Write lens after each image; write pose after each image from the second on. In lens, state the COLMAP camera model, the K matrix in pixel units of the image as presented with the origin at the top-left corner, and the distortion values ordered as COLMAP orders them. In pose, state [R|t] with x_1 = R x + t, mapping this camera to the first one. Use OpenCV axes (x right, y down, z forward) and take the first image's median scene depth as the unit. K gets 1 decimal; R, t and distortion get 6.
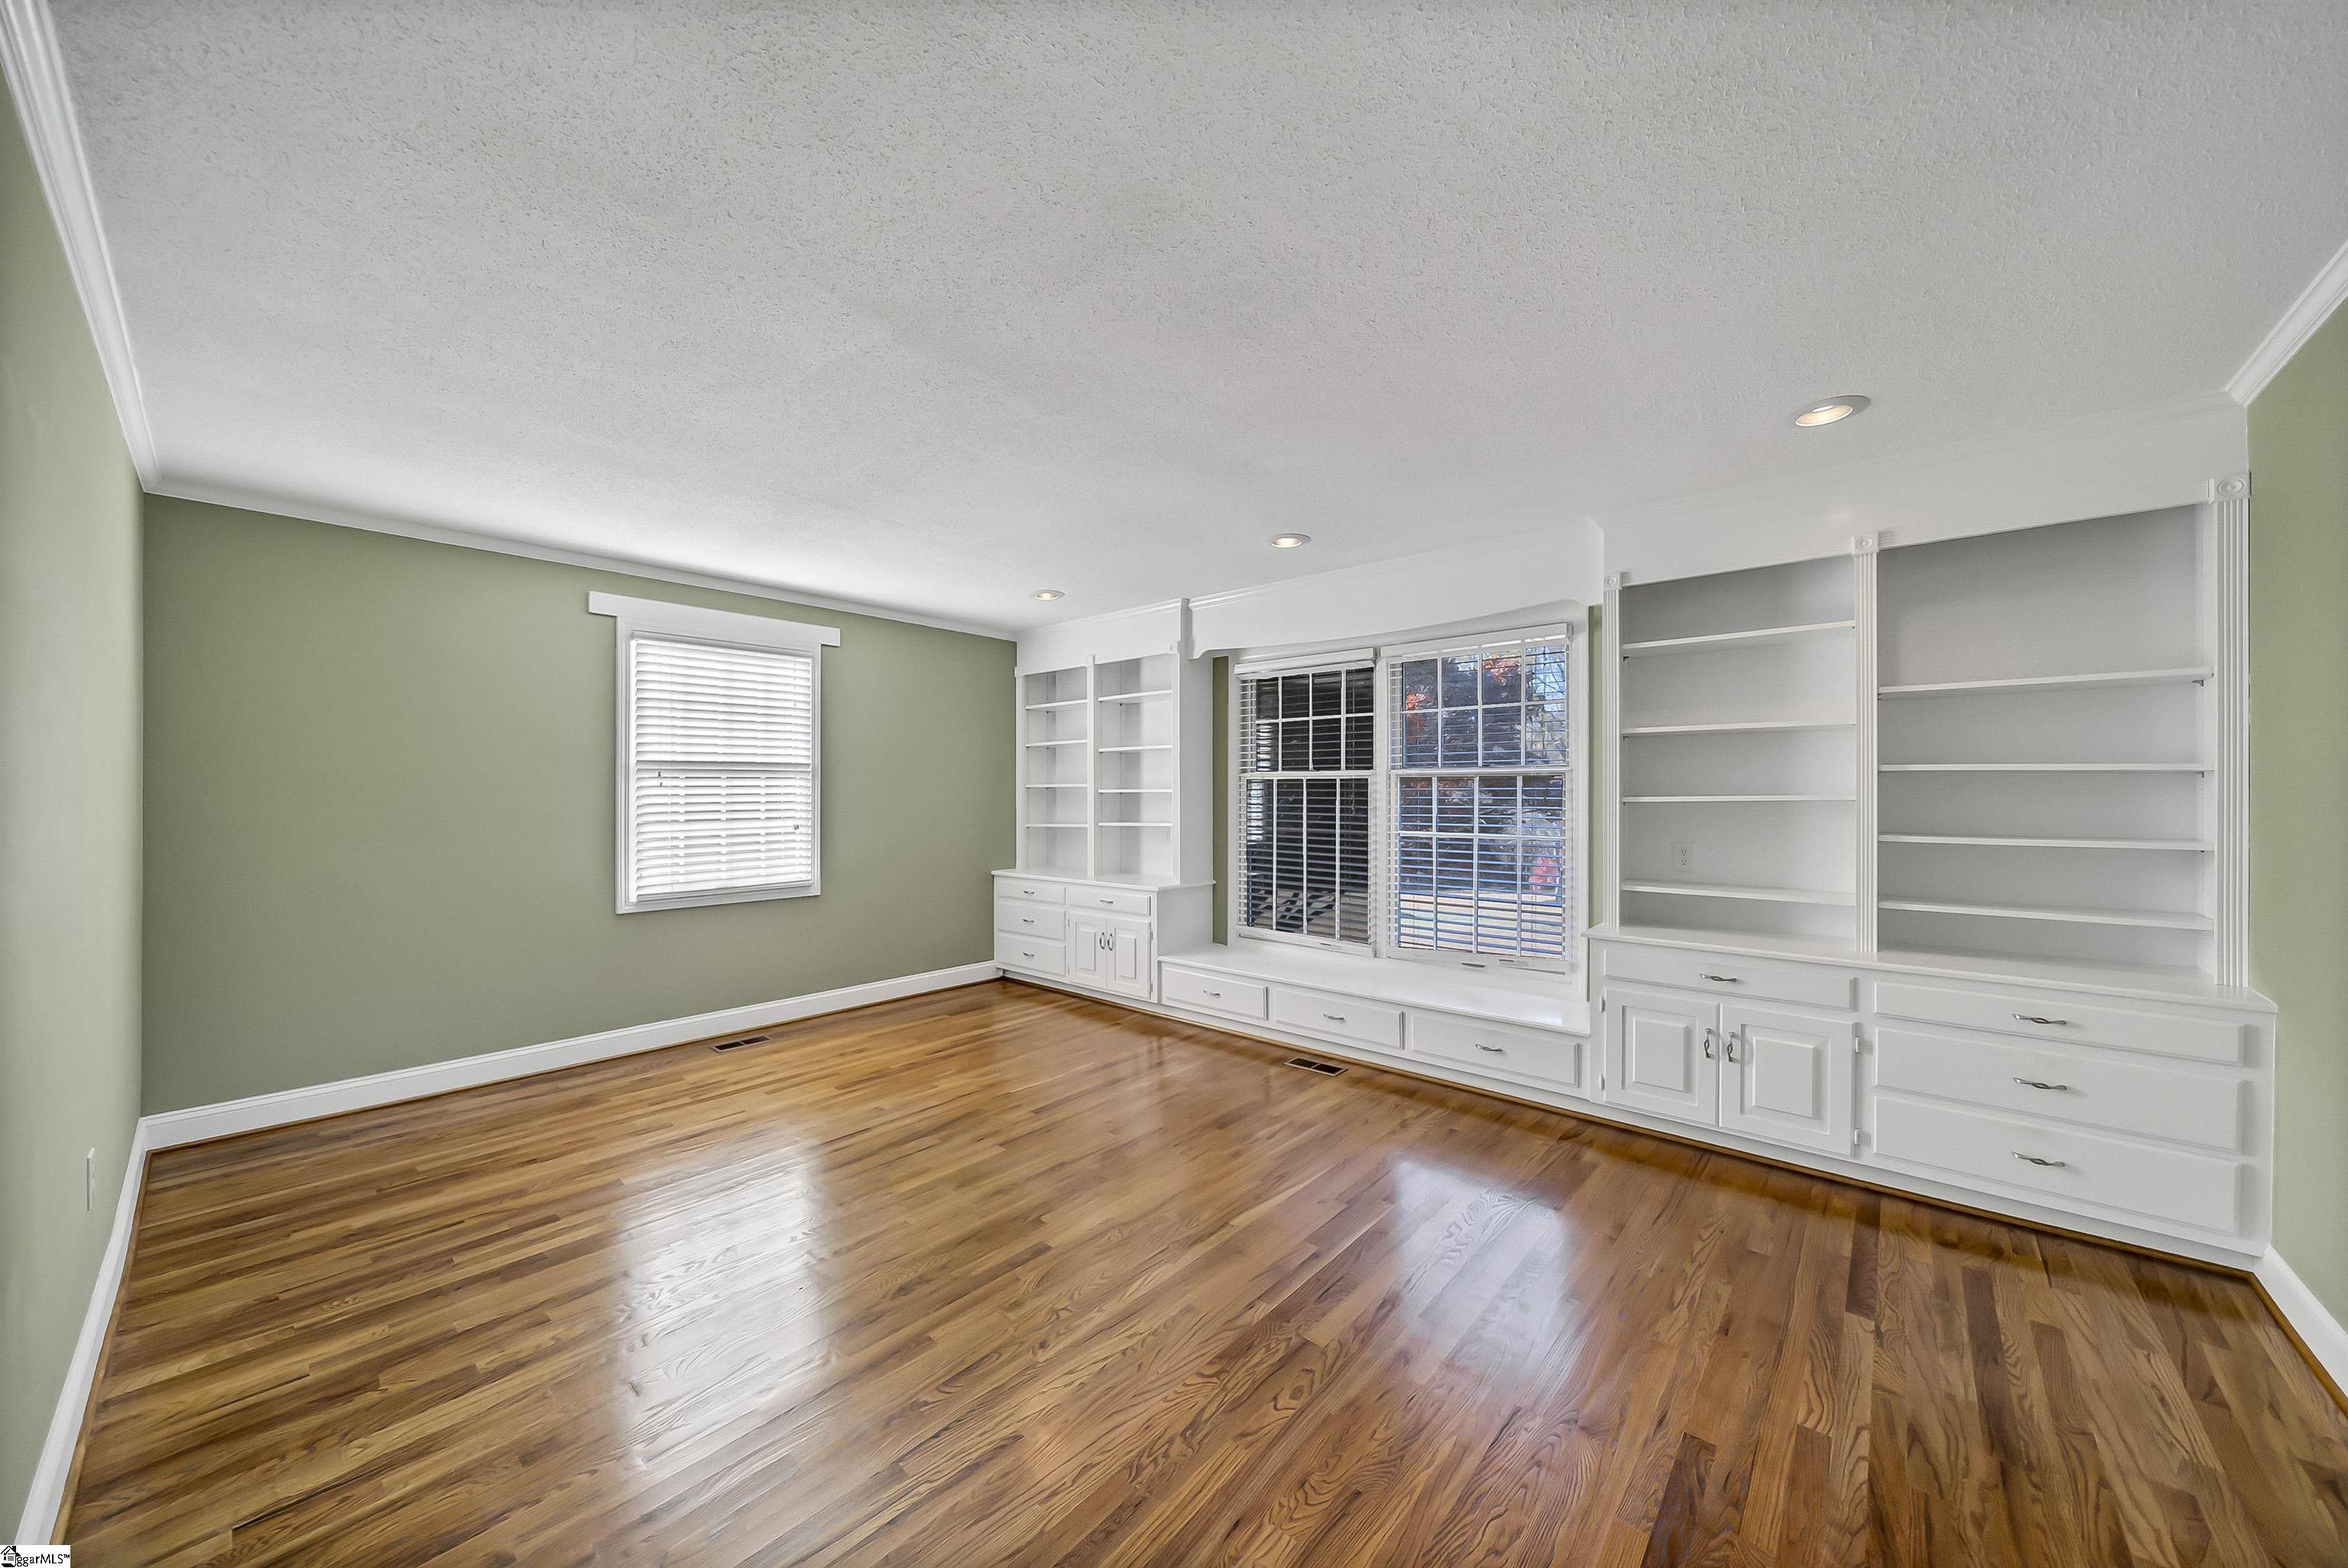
lens RADIAL K [[831.1, 0, 1158.5], [0, 831.1, 784.9], [0, 0, 1]] dist [-0.000342, -0.000162]
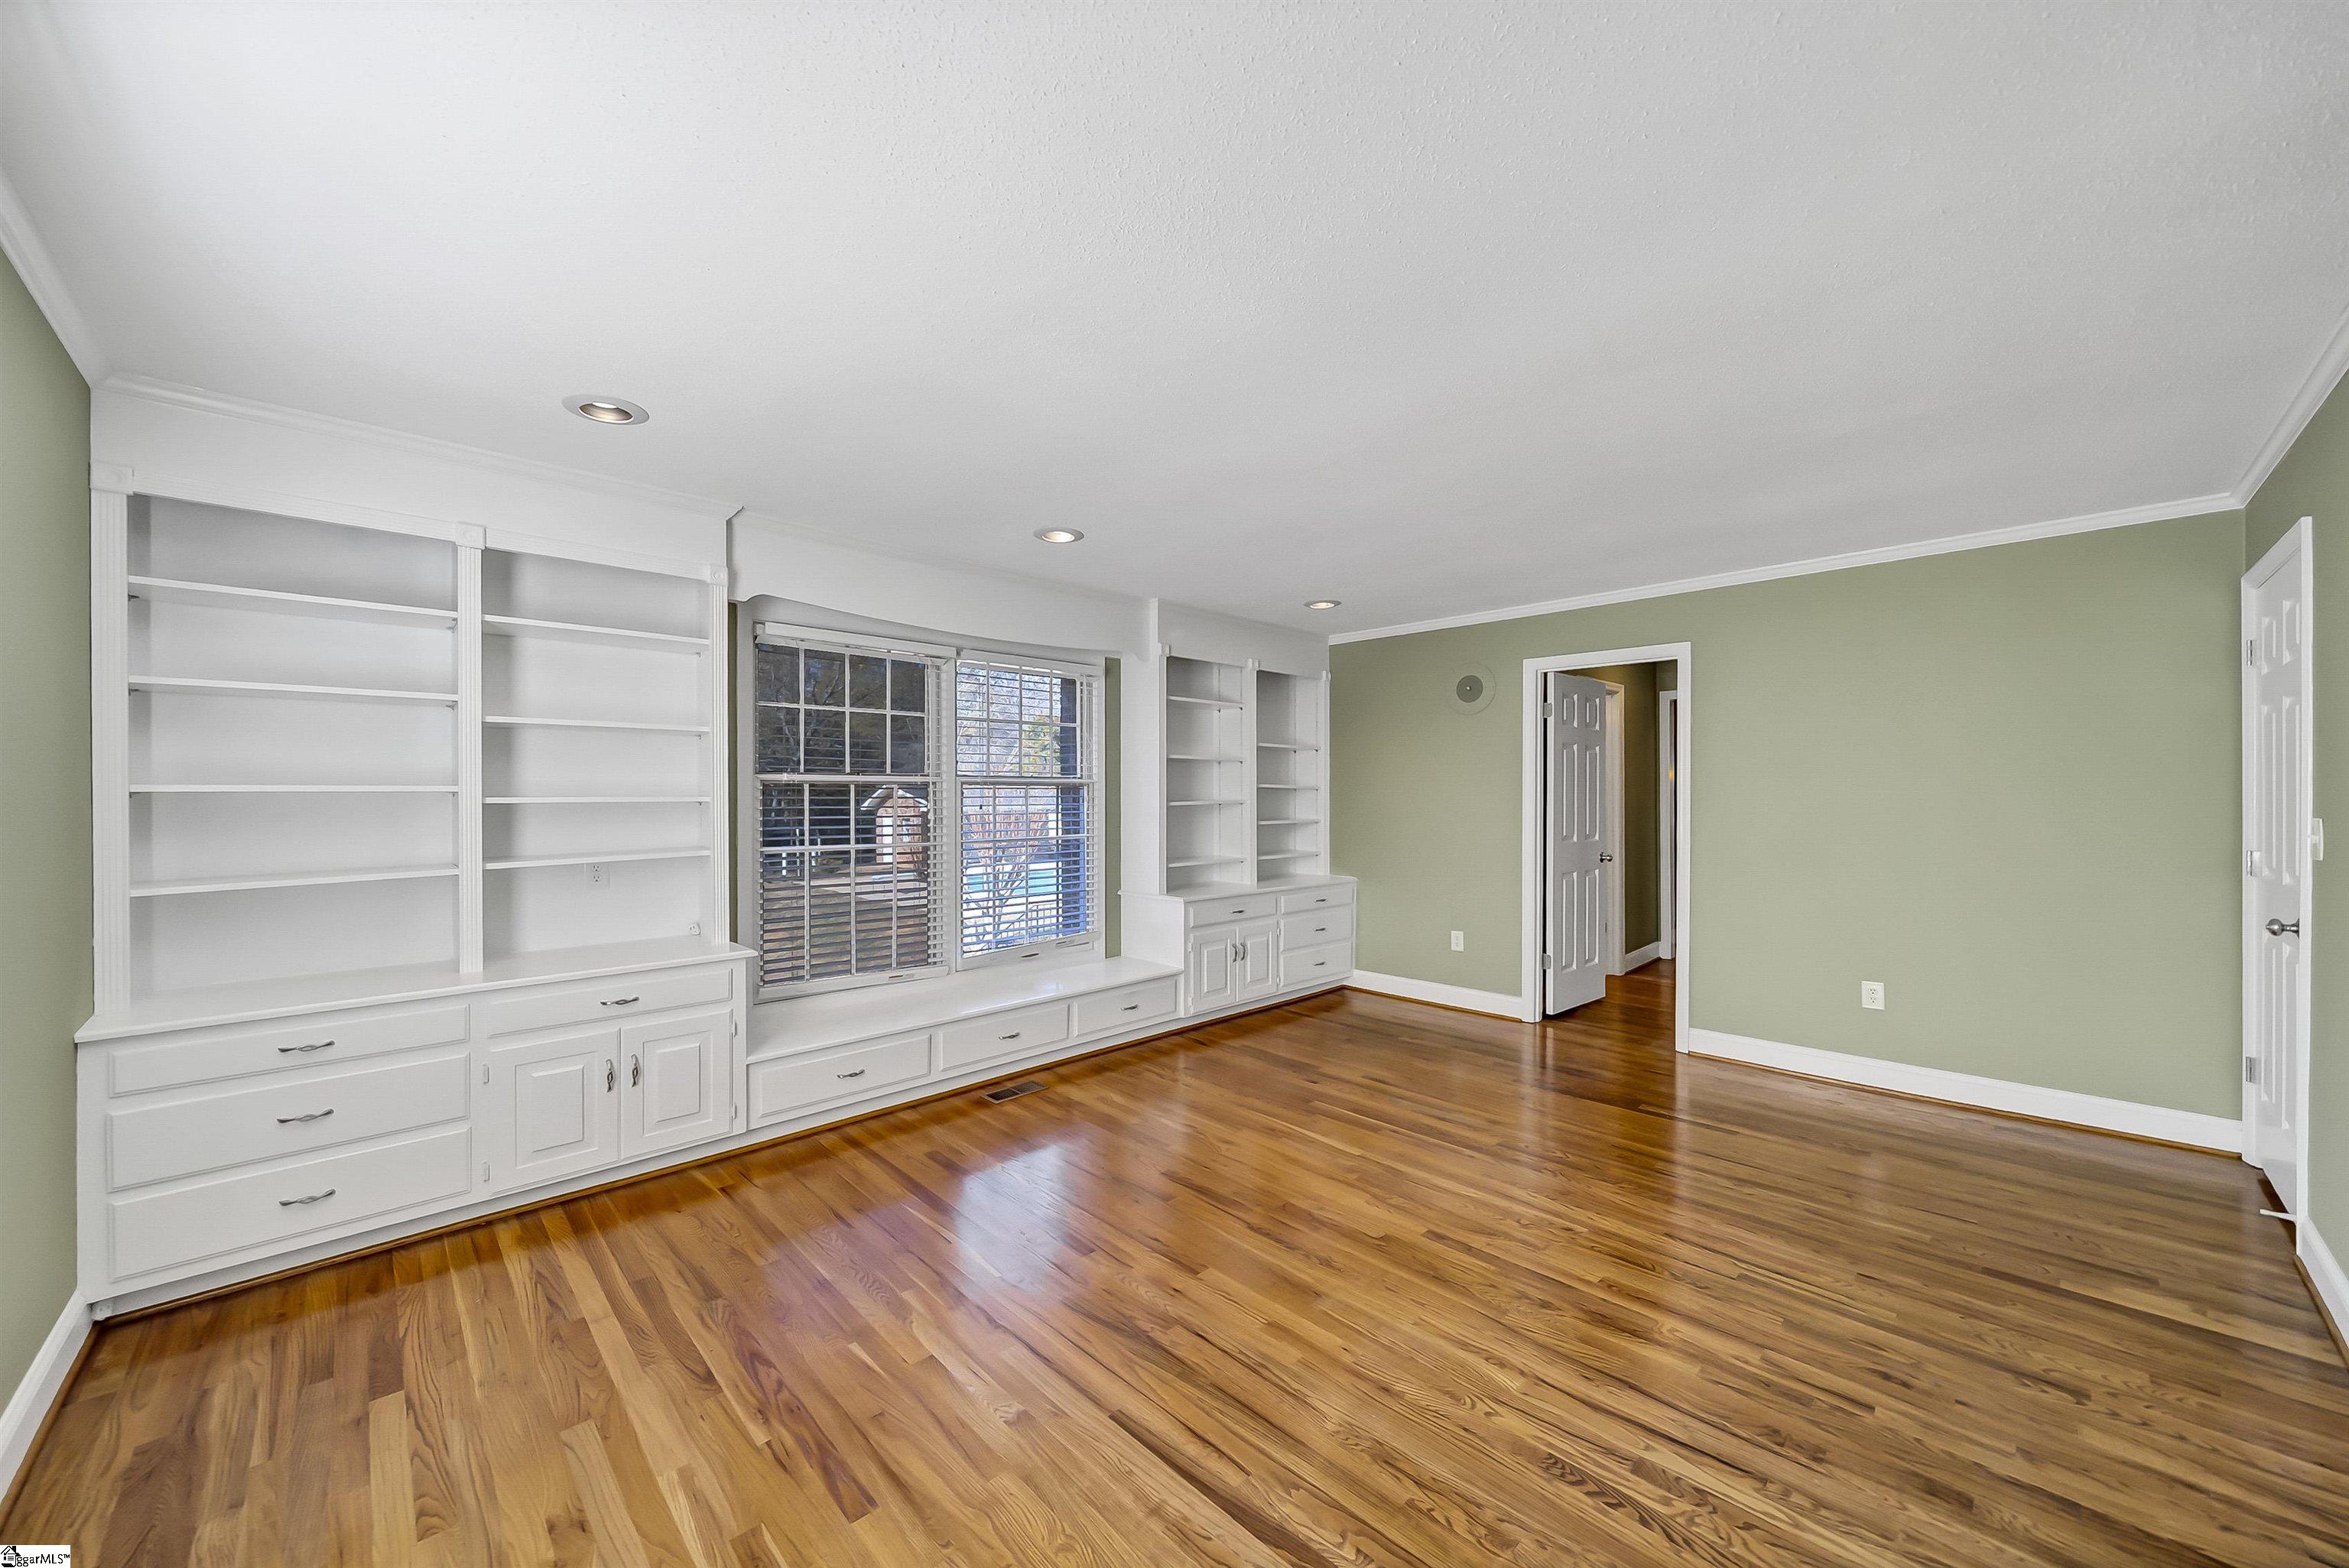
lens RADIAL K [[831.5, 0, 1159.0], [0, 831.5, 800.5], [0, 0, 1]] dist [-0.000342, -0.000162]
pose [[0.079077, -0.004403, 0.996859, -0.715491], [-0.007341, 0.999961, 0.004999, 0.003180], [-0.996841, -0.007713, 0.079042, 0.744735]]
